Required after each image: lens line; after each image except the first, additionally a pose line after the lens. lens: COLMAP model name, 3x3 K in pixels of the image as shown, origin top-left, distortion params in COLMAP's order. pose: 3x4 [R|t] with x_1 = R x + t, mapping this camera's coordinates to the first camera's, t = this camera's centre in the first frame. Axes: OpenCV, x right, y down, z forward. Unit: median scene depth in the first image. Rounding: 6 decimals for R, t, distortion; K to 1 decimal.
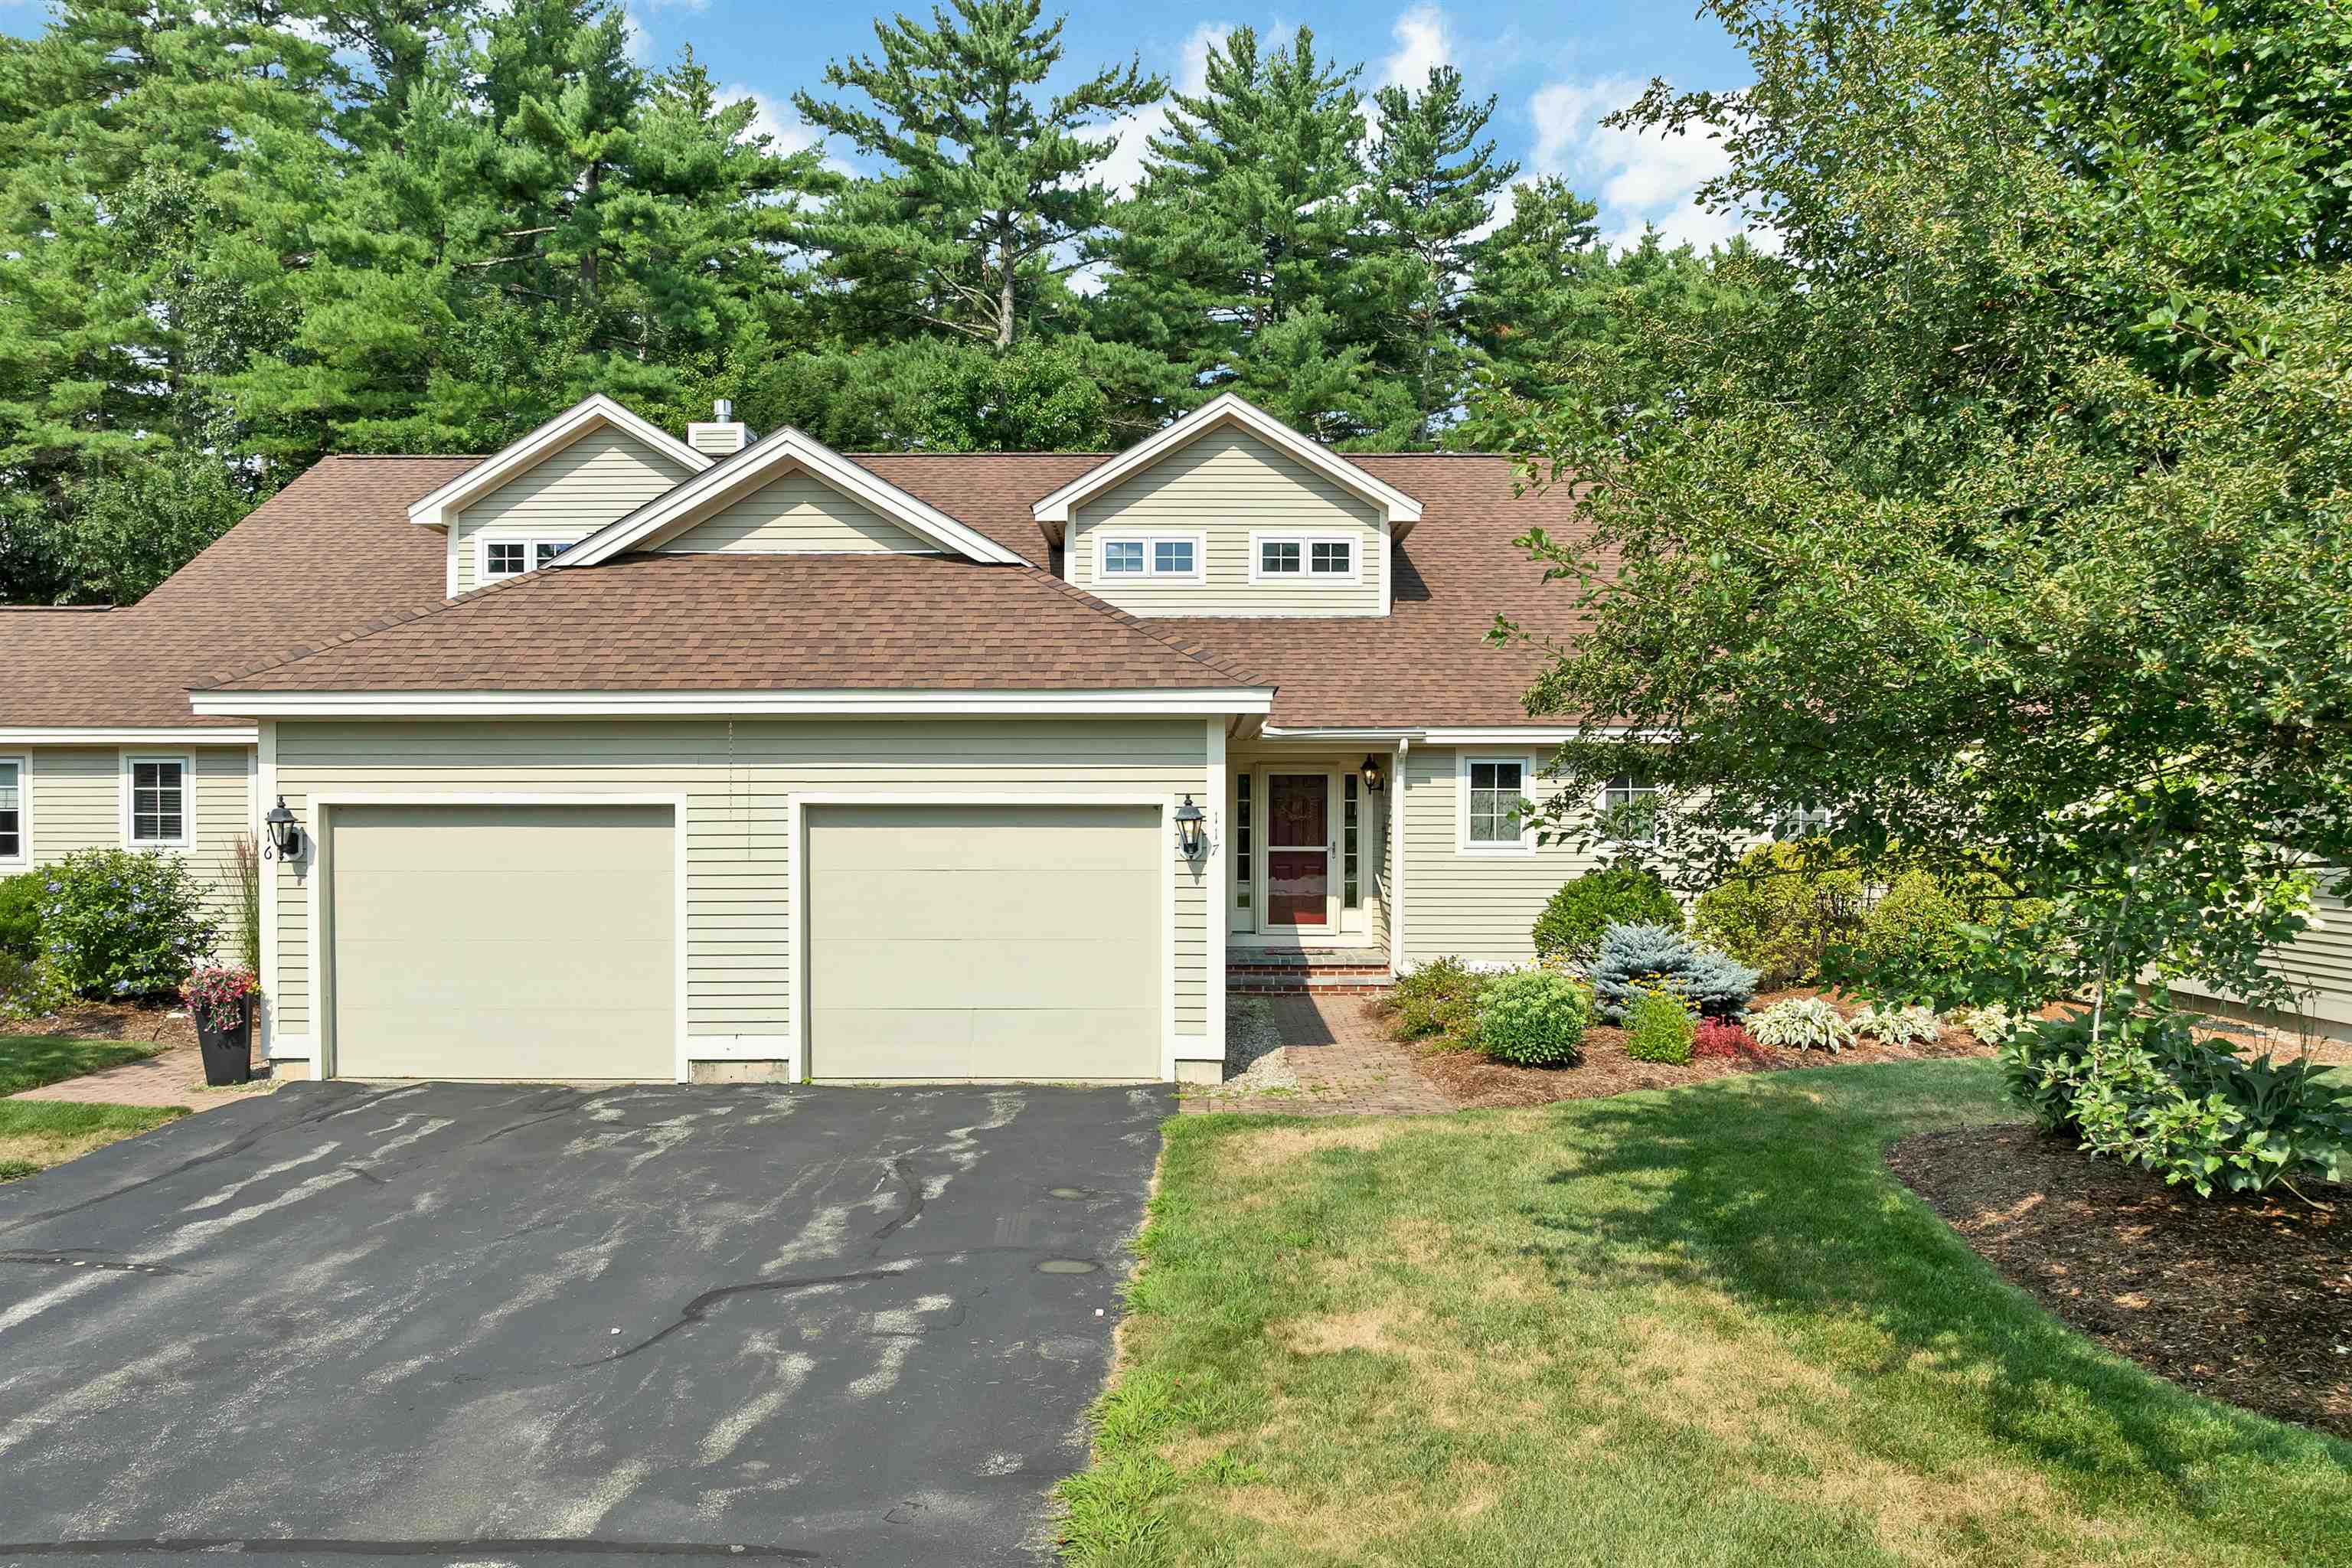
lens RADIAL K [[1685.2, 0, 1176.7], [0, 1685.2, 820.0], [0, 0, 1]] dist [-0.048041, 0.001936]
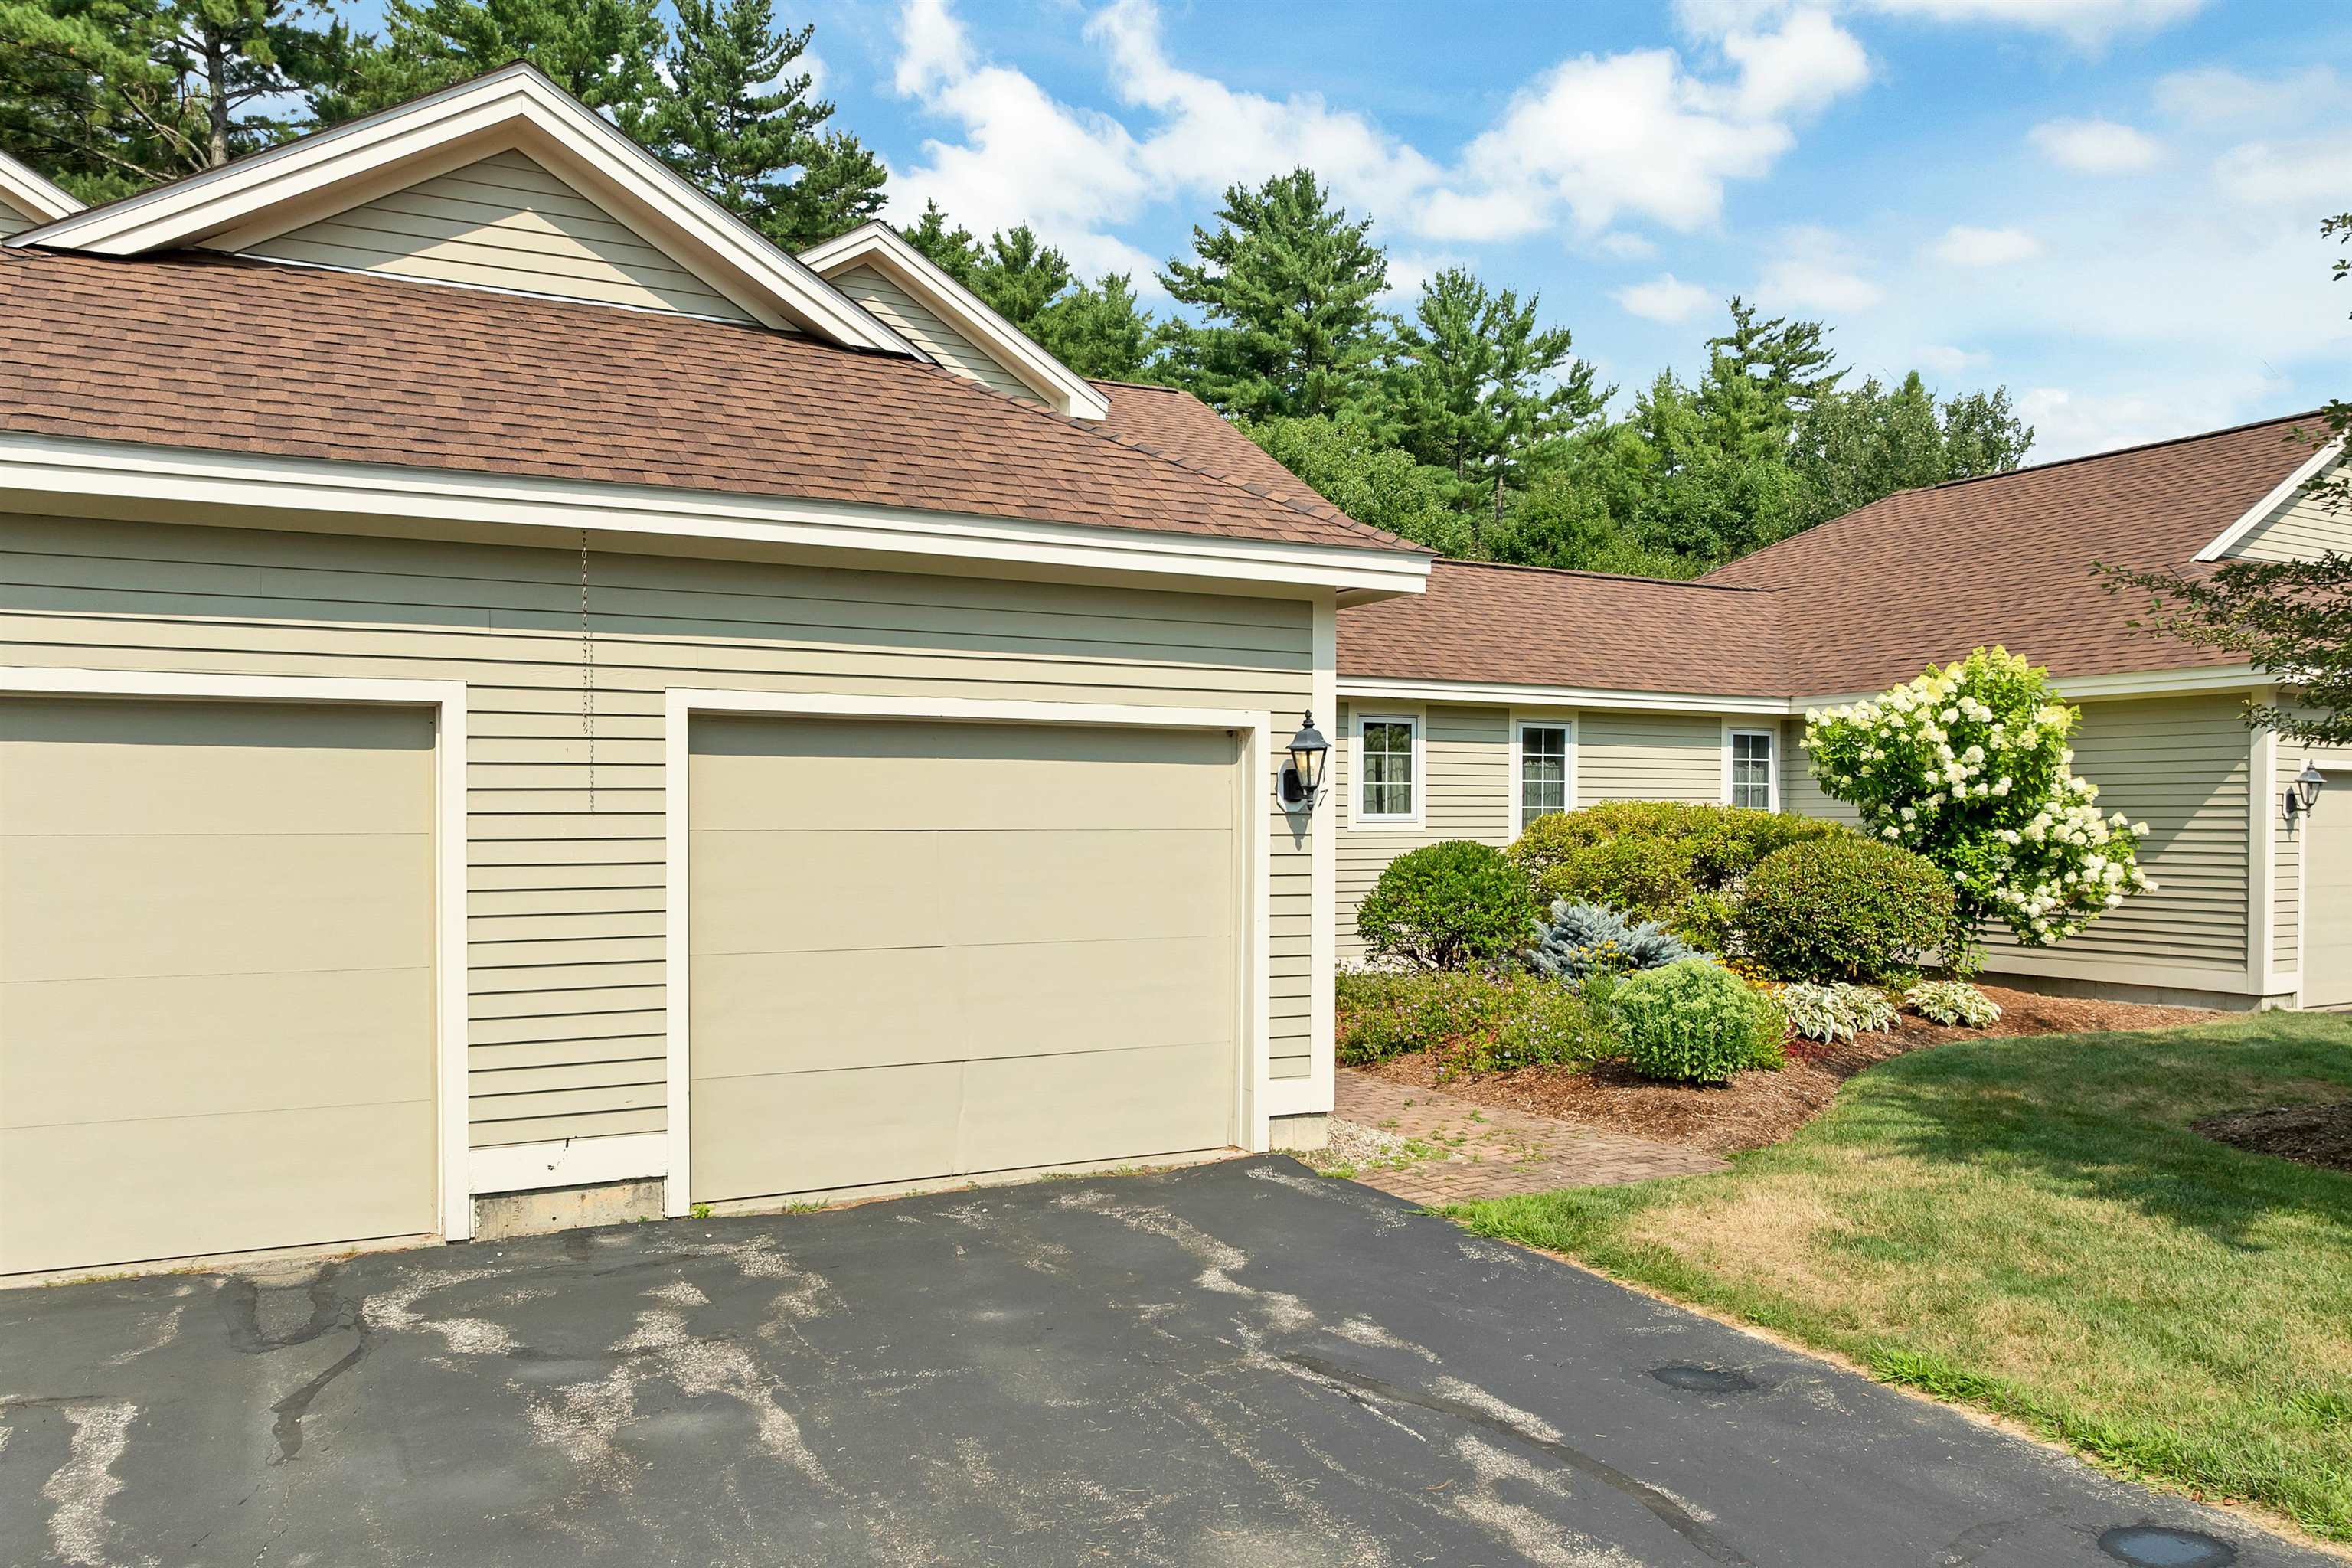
lens RADIAL K [[1701.0, 0, 1178.0], [0, 1701.0, 839.2], [0, 0, 1]] dist [-0.066624, 0.041064]
pose [[0.876539, -0.005378, 0.481301, -0.213905], [0.003115, 0.999980, 0.005500, 0.018483], [-0.481321, -0.003322, 0.876538, 0.267683]]
